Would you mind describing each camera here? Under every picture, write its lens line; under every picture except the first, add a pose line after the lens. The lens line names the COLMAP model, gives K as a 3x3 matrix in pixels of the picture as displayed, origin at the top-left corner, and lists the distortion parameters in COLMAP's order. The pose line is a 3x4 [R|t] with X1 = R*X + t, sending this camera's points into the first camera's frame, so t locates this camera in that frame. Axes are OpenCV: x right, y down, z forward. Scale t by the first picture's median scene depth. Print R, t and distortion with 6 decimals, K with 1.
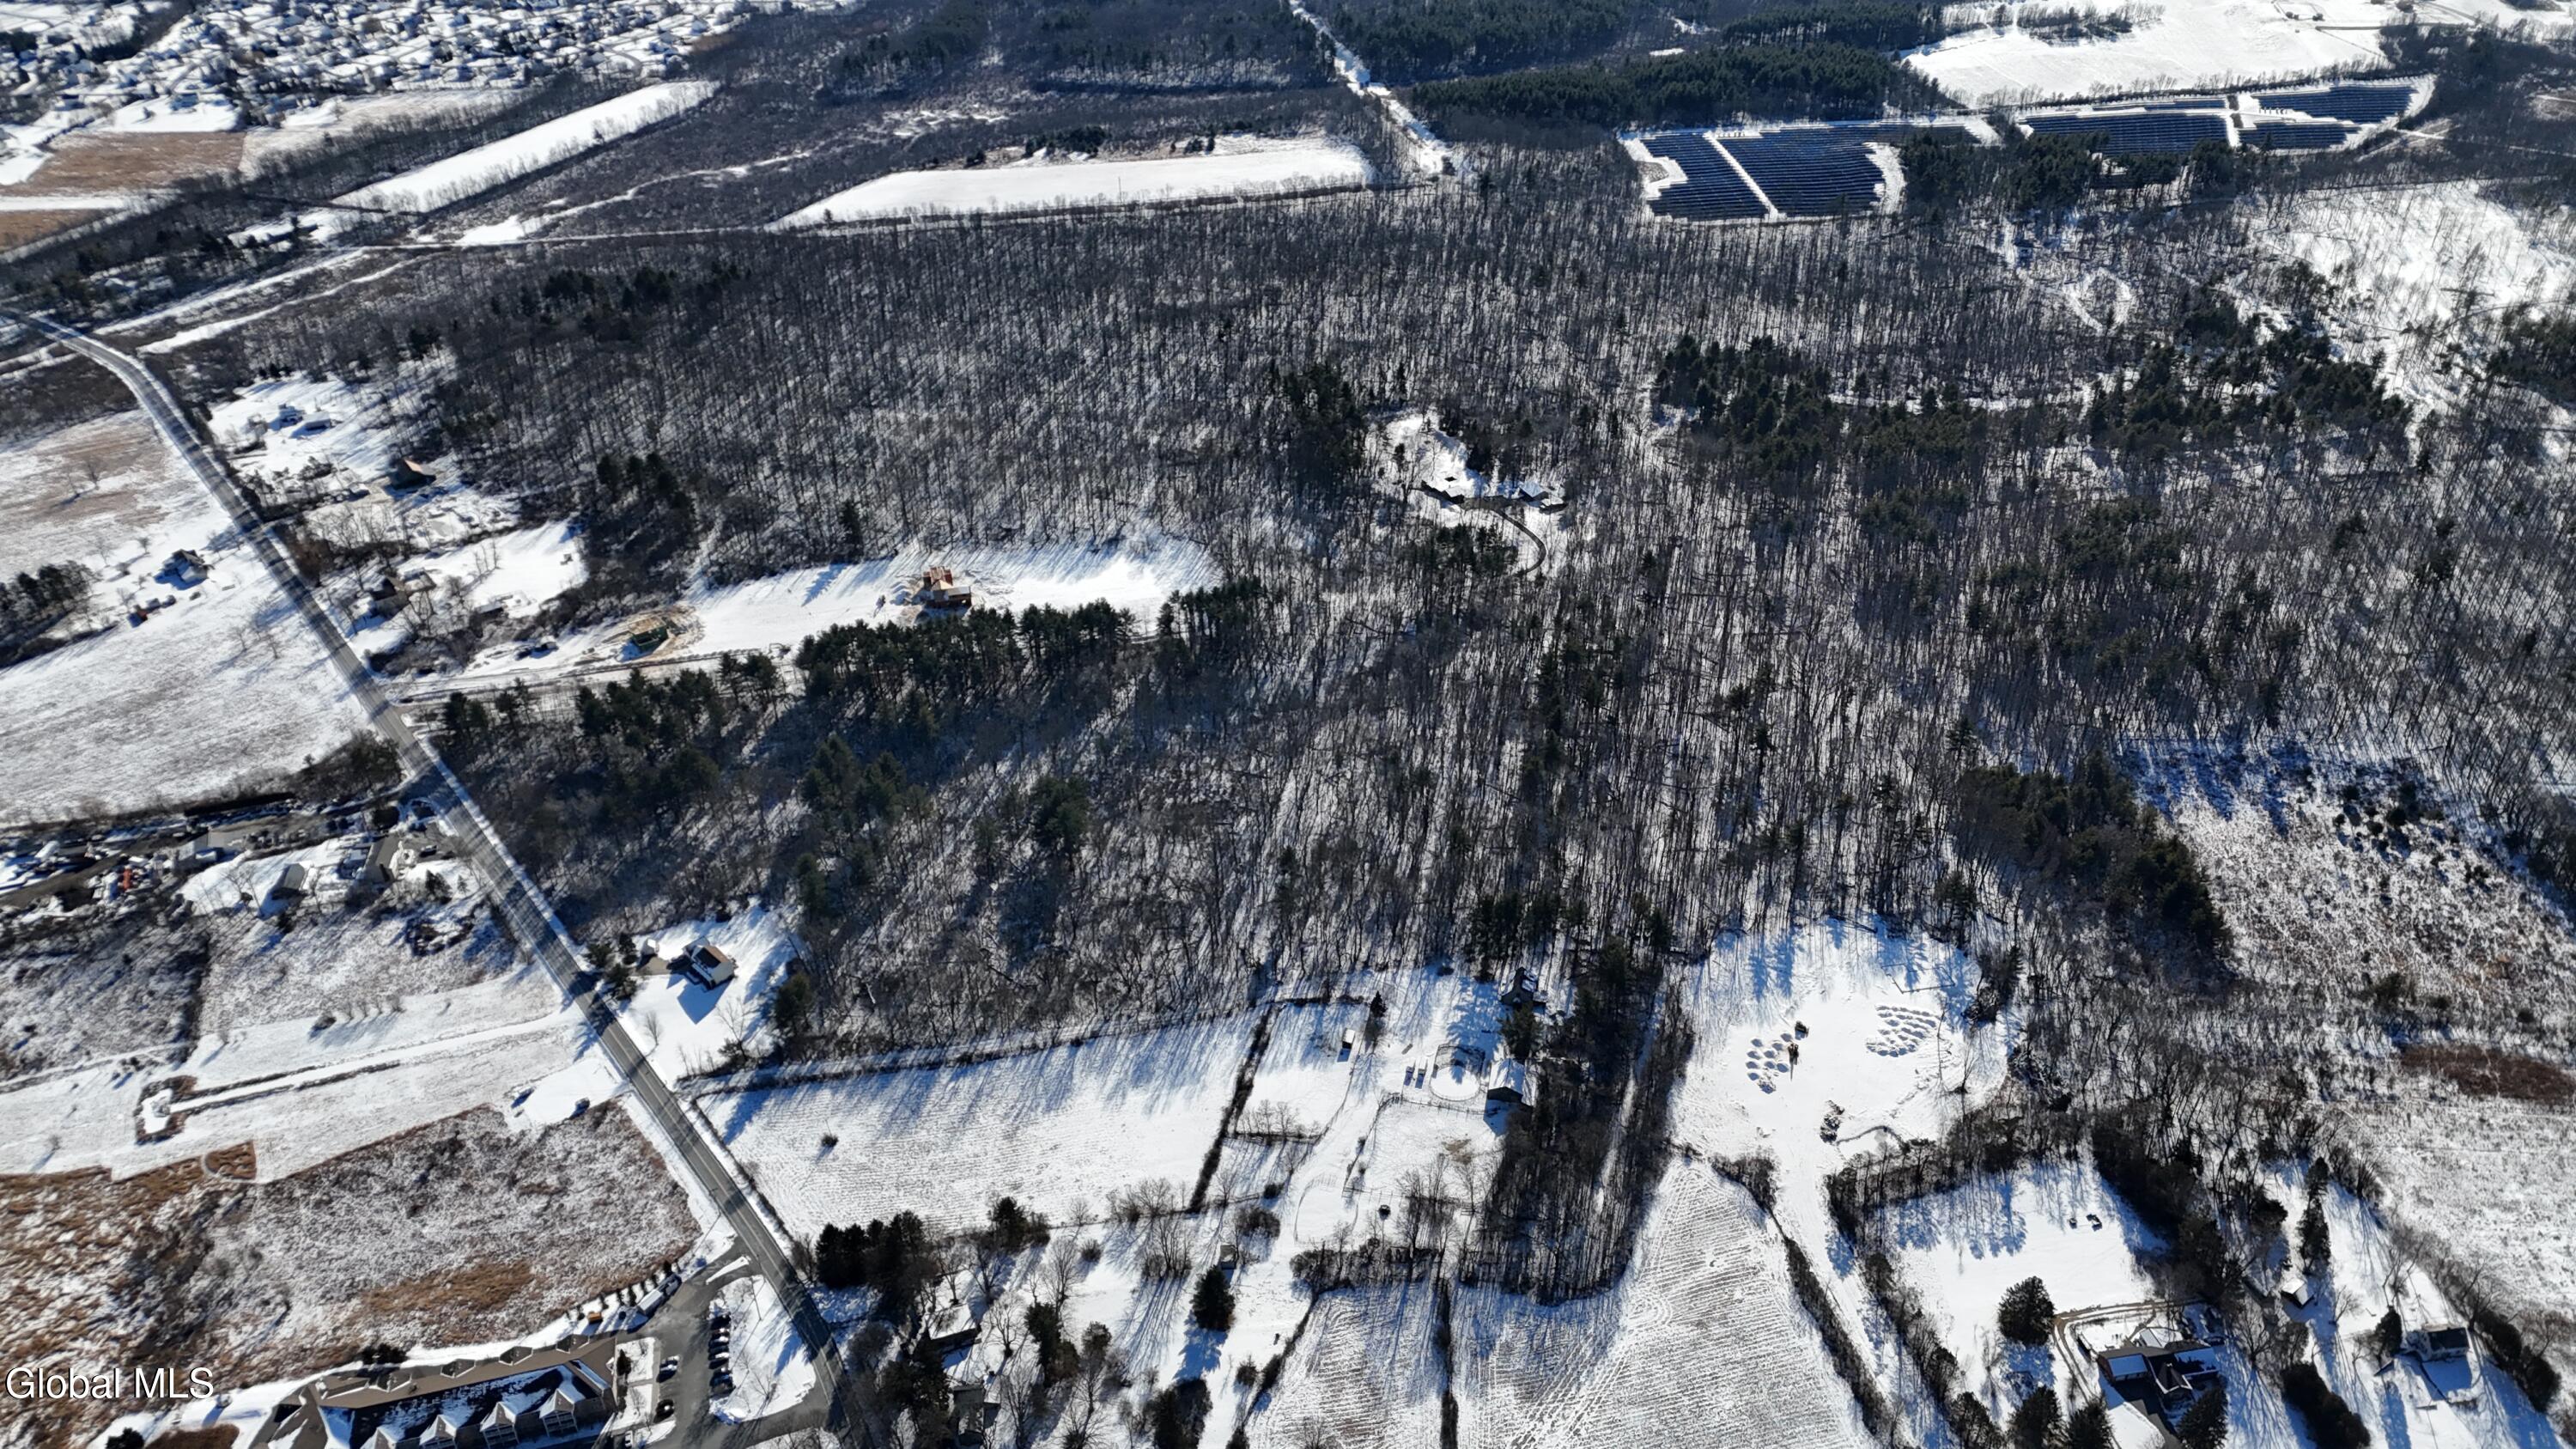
lens RADIAL K [[1875.3, 0, 1294.5], [0, 1875.3, 715.6], [0, 0, 1]] dist [0.079936, -0.064042]
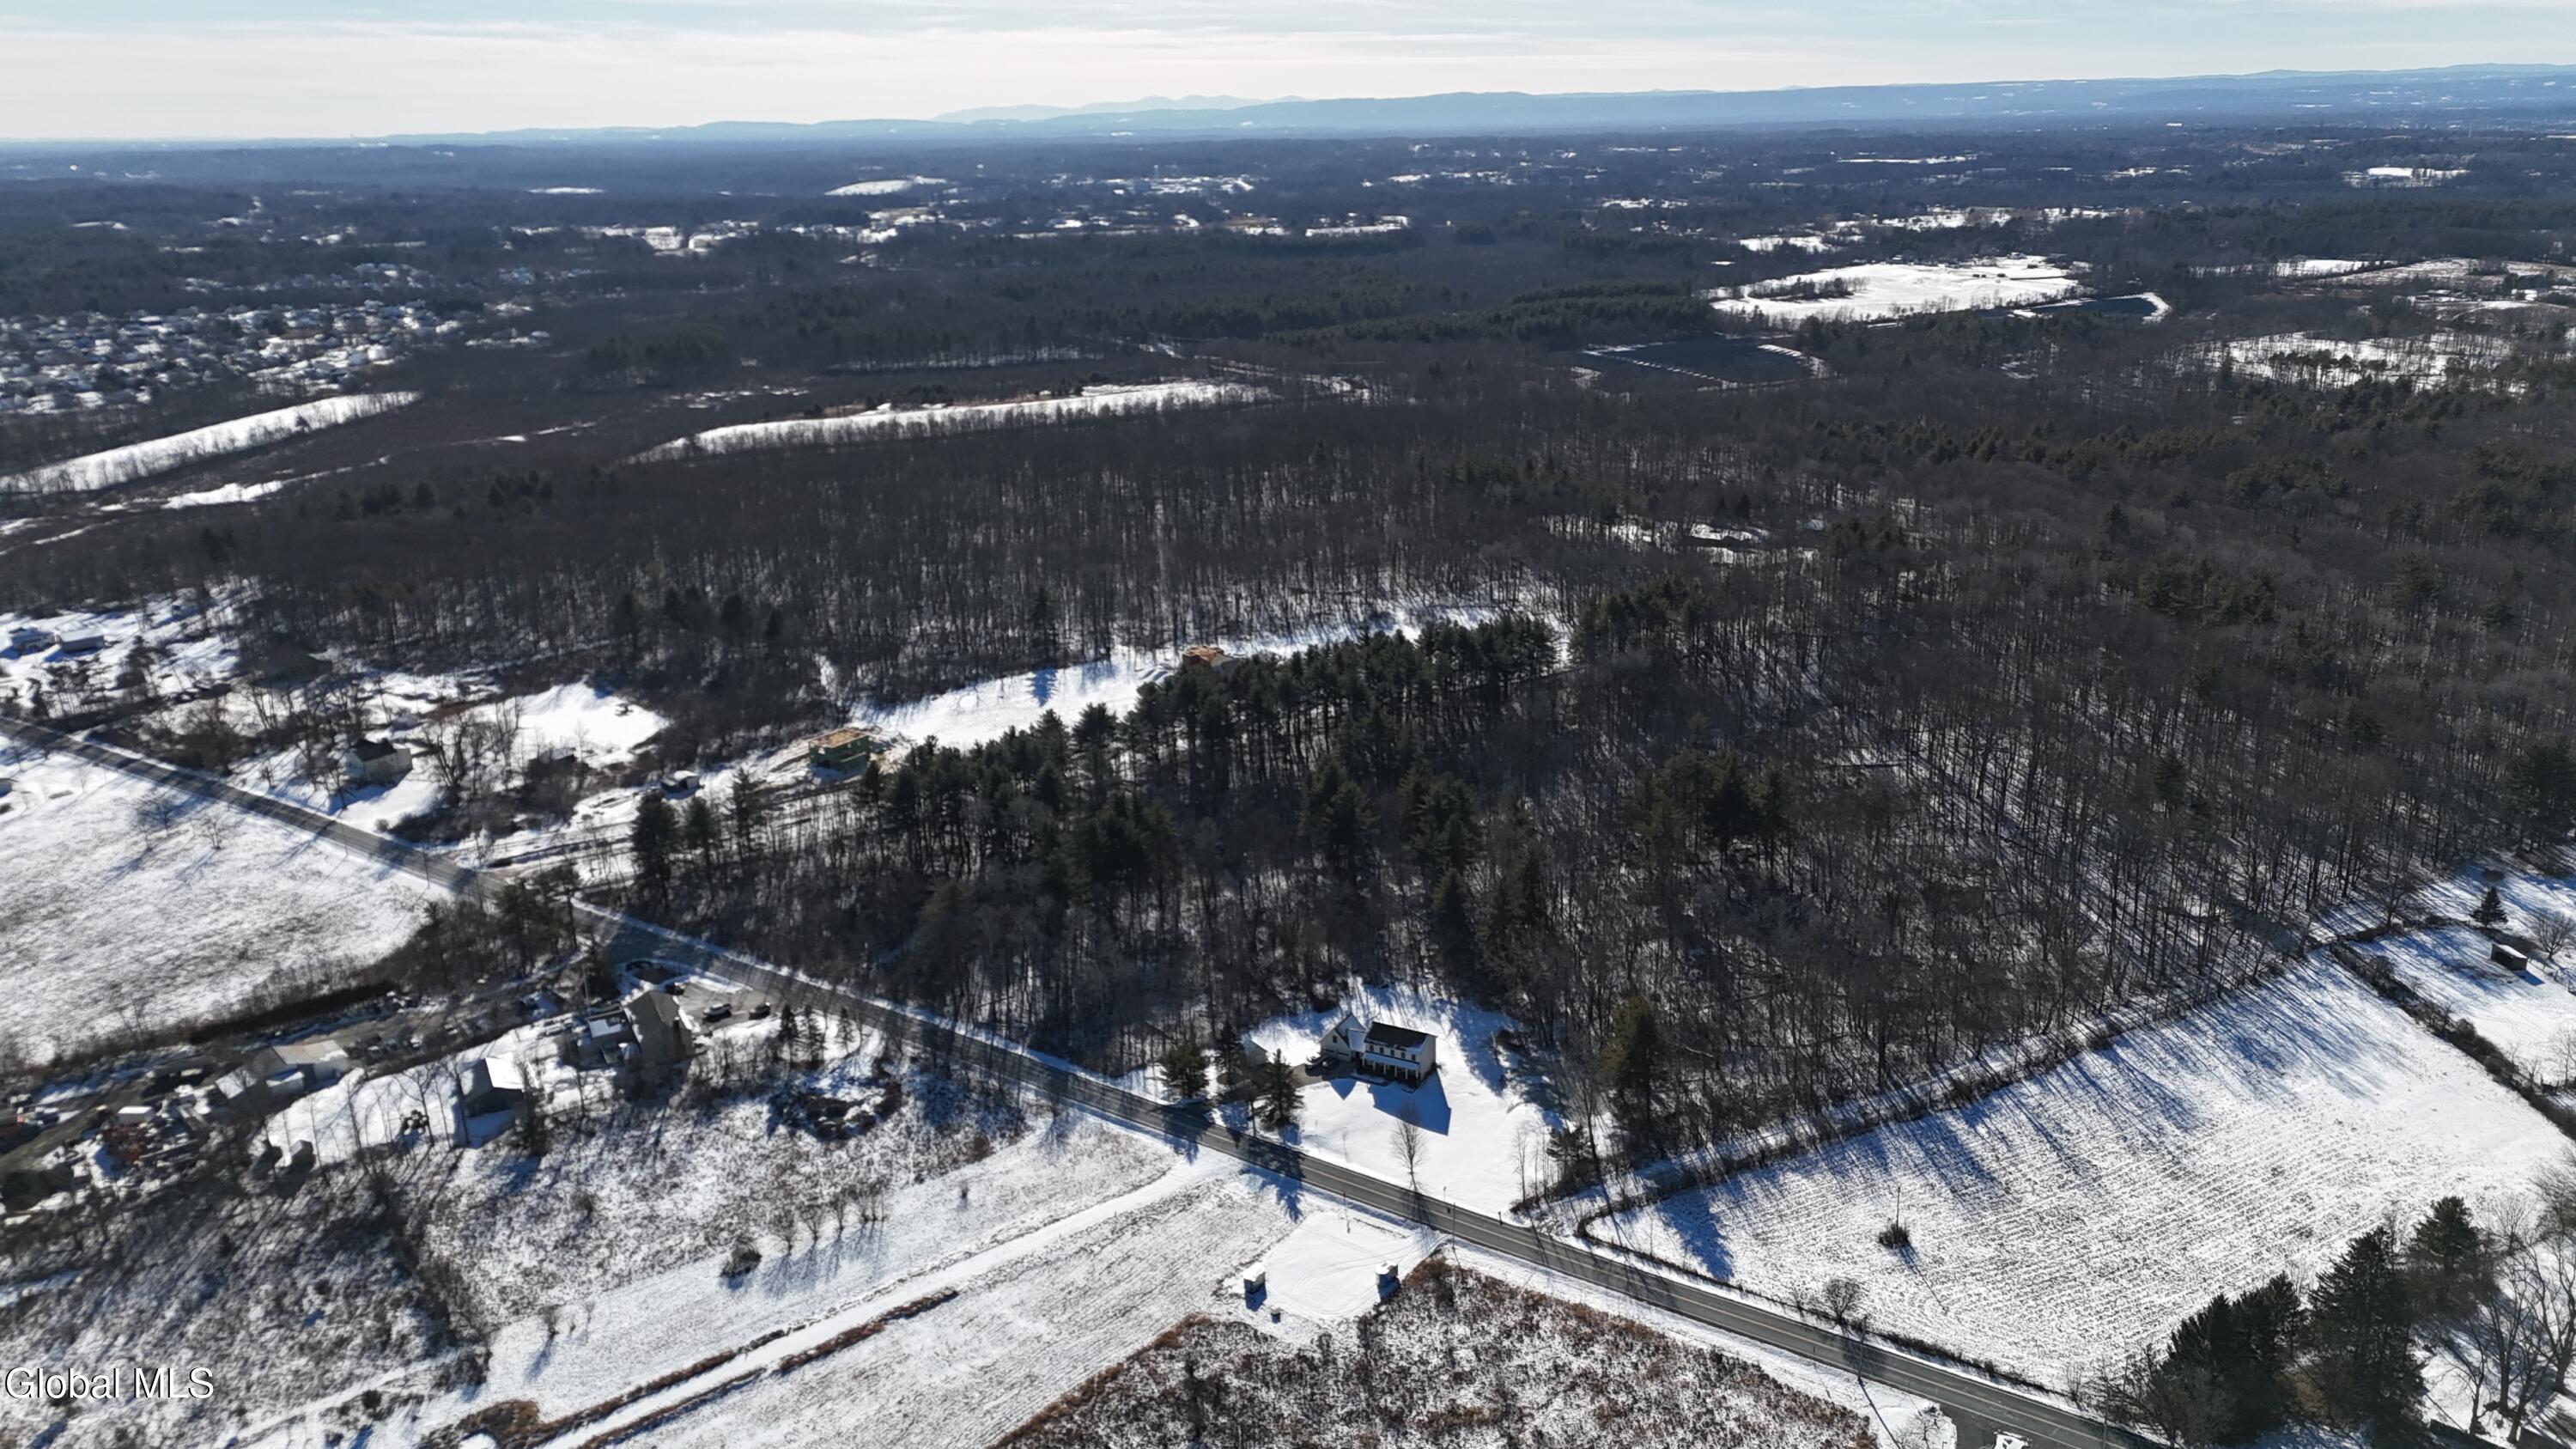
lens RADIAL K [[1881.1, 0, 1294.5], [0, 1881.1, 715.1], [0, 0, 1]] dist [0.072289, -0.056270]
pose [[0.952473, -0.104347, 0.286194, -0.517877], [0.177161, 0.954025, -0.241764, 0.176862], [-0.247809, 0.280976, 0.927169, 0.490481]]
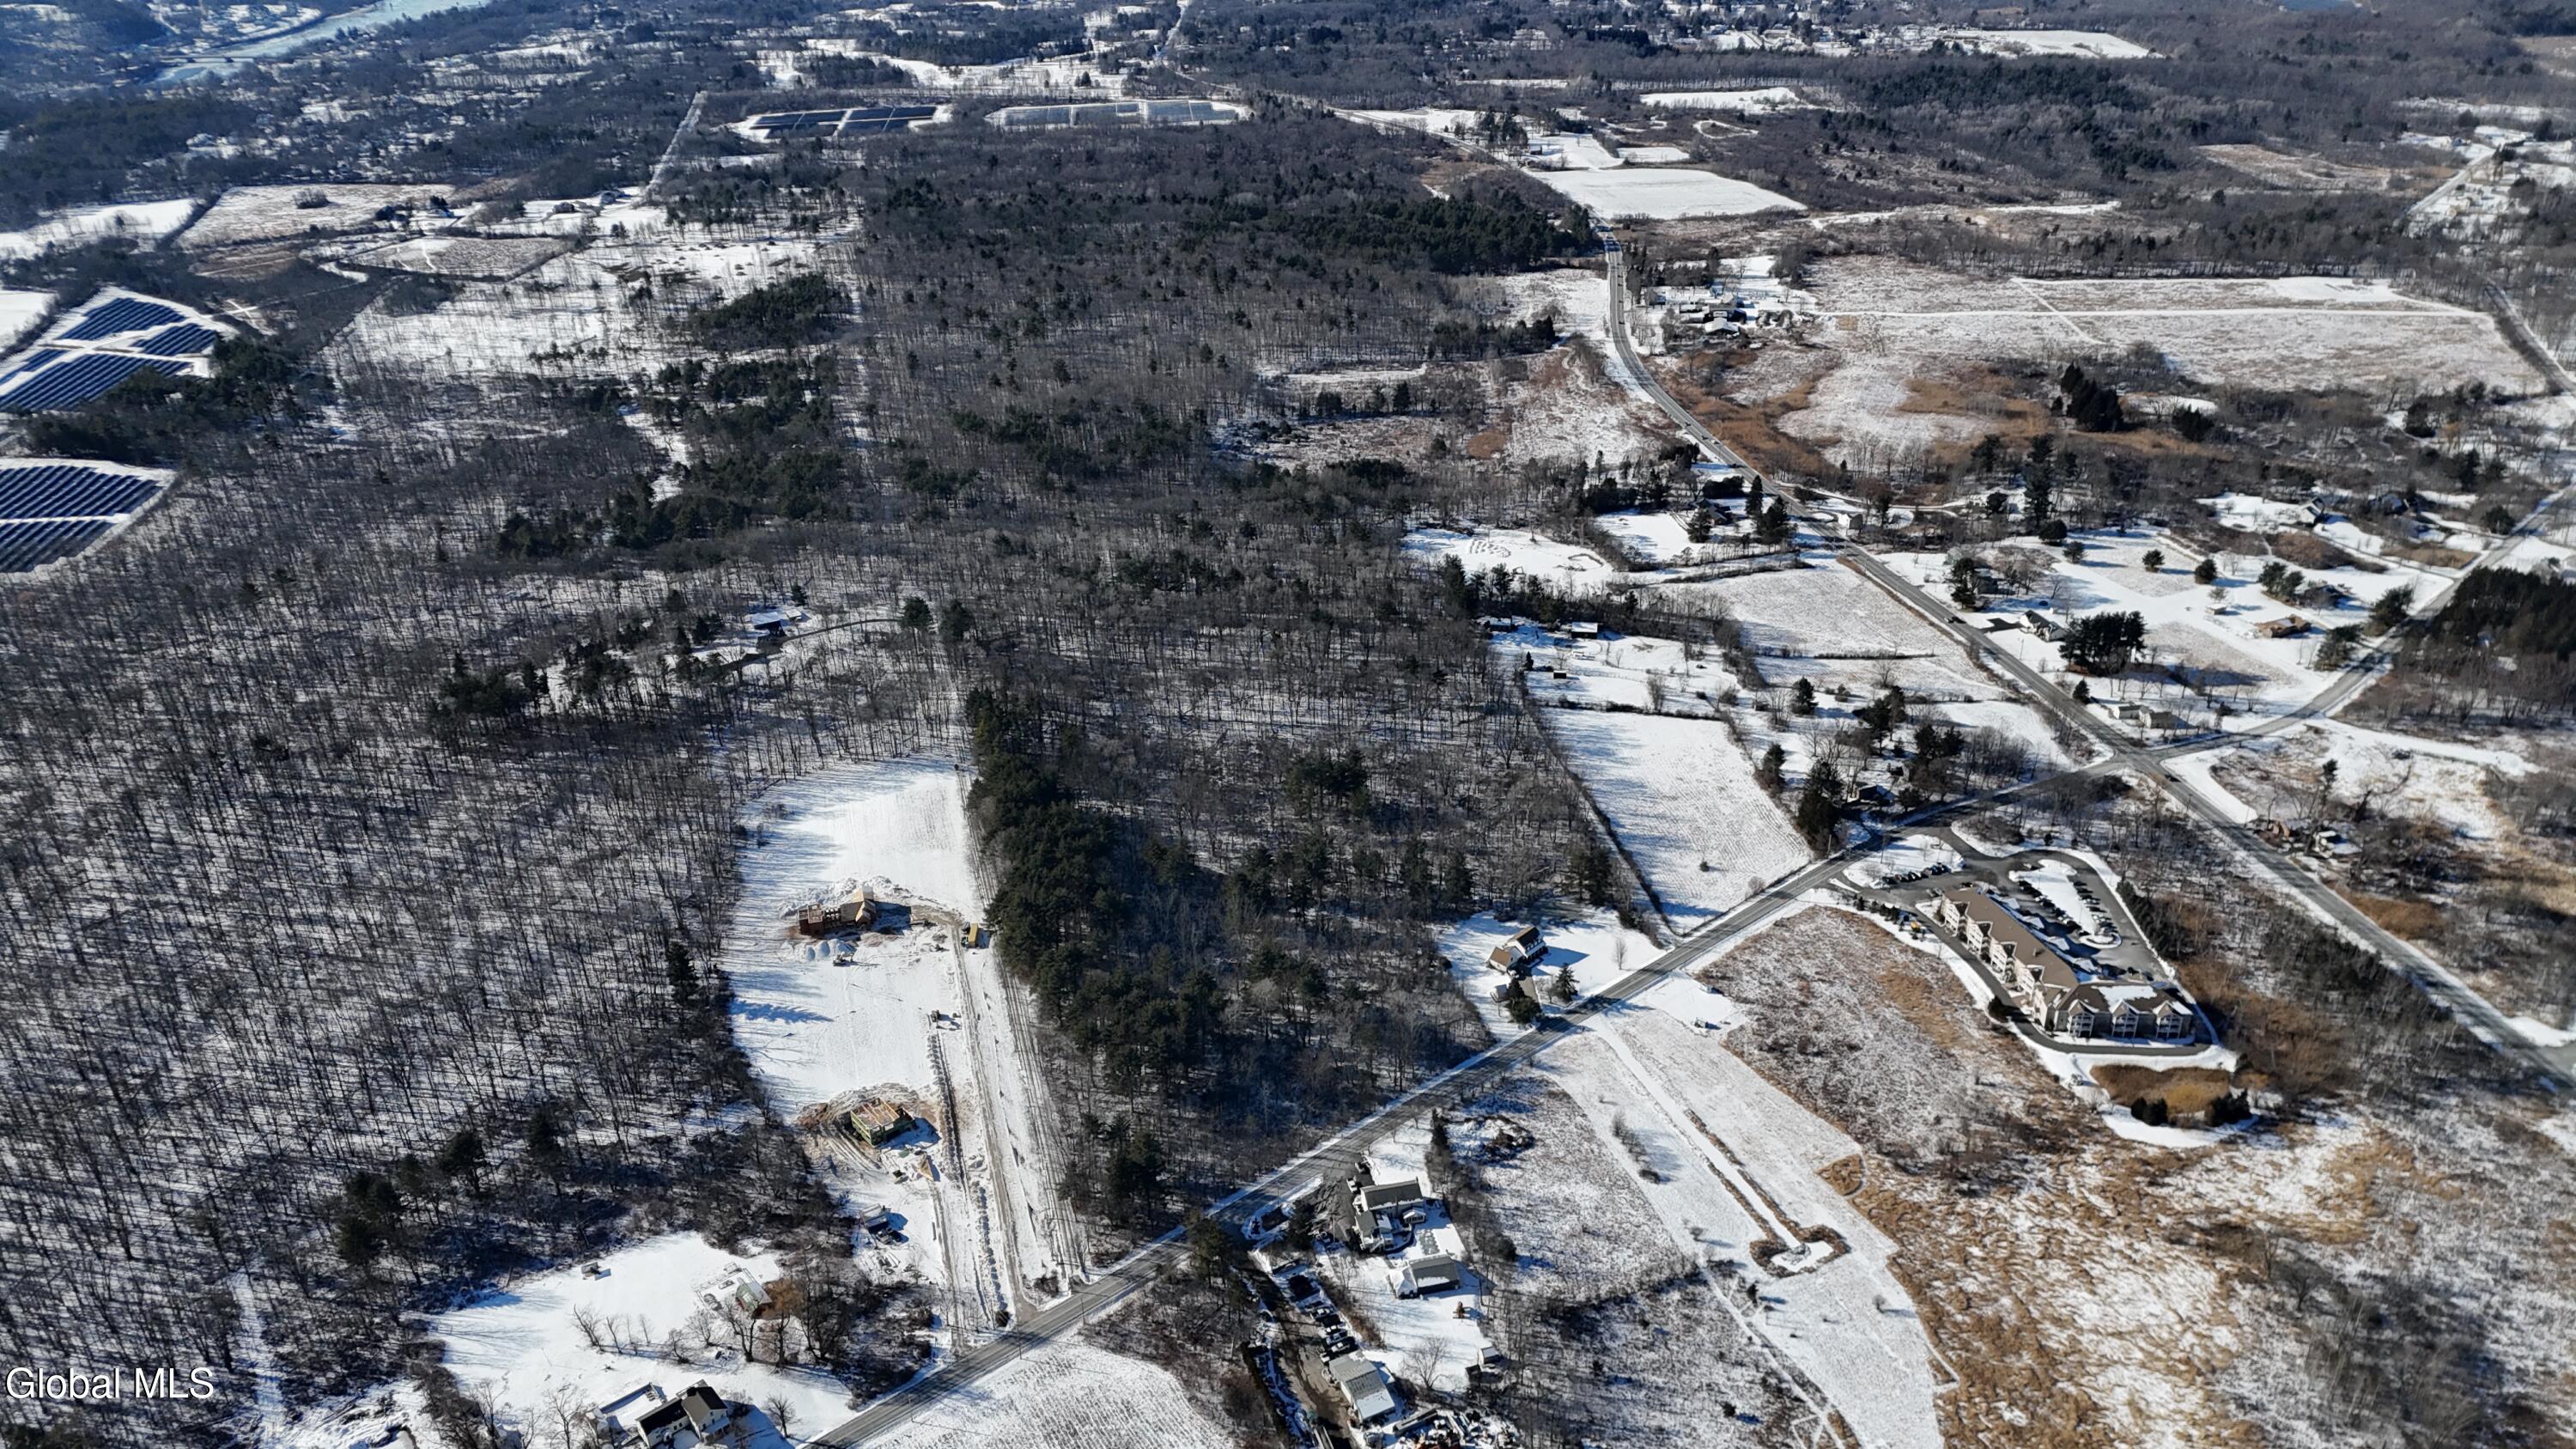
lens RADIAL K [[1875.3, 0, 1294.5], [0, 1875.3, 715.6], [0, 0, 1]] dist [0.079936, -0.064042]
pose [[-0.028866, -0.442866, 0.896123, -1.288667], [0.570170, 0.729053, 0.378666, -0.476957], [-0.821019, 0.521873, 0.231464, 0.841400]]
